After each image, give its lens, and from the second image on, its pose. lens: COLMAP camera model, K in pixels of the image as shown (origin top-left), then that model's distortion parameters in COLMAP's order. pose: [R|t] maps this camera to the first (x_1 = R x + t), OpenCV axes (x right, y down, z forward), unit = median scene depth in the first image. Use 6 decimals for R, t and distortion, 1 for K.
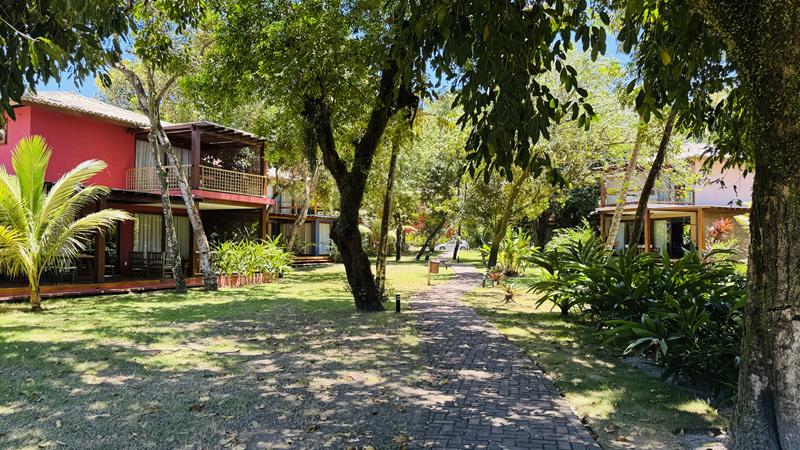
lens RADIAL K [[553.3, 0, 398.8], [0, 553.3, 236.2], [0, 0, 1]] dist [0.130976, -0.000875]
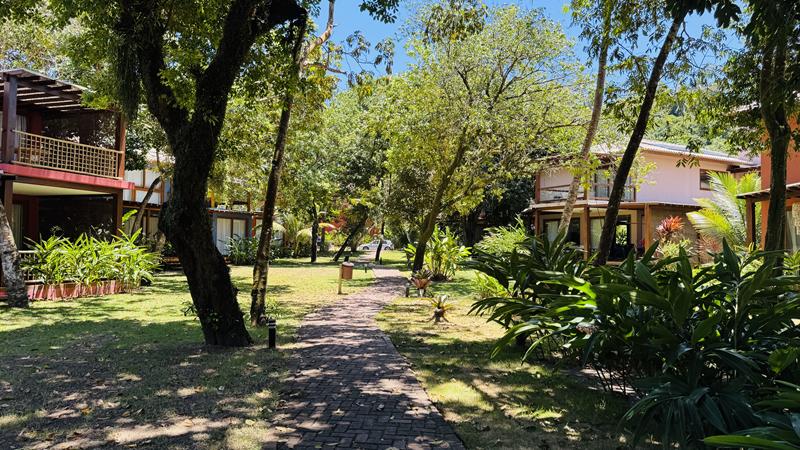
lens RADIAL K [[553.3, 0, 398.8], [0, 553.3, 236.2], [0, 0, 1]] dist [0.130976, -0.000875]
pose [[0.991310, 0.008690, 0.131257, 0.026528], [-0.008659, 0.999962, -0.000805, 0.003840], [-0.131259, -0.000339, 0.991348, 0.158187]]
